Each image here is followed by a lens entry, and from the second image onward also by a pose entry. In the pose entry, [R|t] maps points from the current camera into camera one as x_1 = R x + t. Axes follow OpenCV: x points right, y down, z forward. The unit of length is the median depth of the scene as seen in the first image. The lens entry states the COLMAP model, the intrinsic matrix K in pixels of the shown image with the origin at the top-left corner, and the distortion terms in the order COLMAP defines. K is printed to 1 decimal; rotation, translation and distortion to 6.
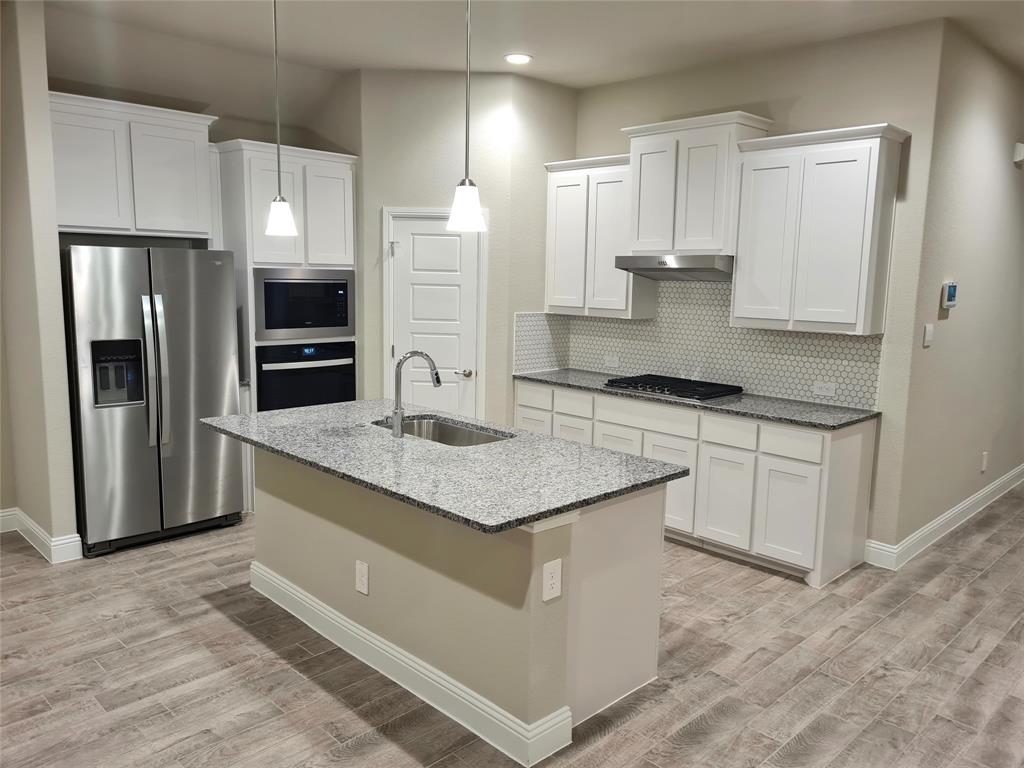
lens RADIAL K [[775.3, 0, 516.3], [0, 775.3, 387.5], [0, 0, 1]] dist [0.049416, -0.005103]
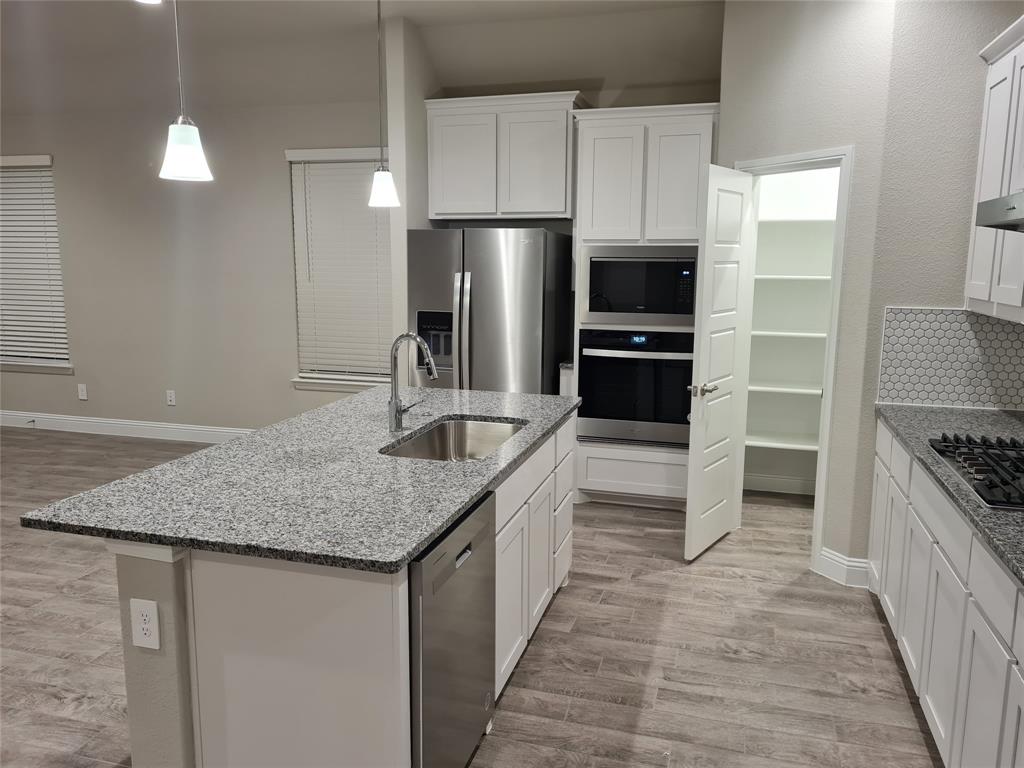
lens RADIAL K [[775.3, 0, 512.6], [0, 775.3, 378.5], [0, 0, 1]] dist [0.049416, -0.005103]
pose [[0.482386, 0.123263, -0.867243, 0.490491], [-0.126498, 0.989474, 0.070274, -0.053827], [0.866777, 0.075806, 0.492901, 0.513797]]
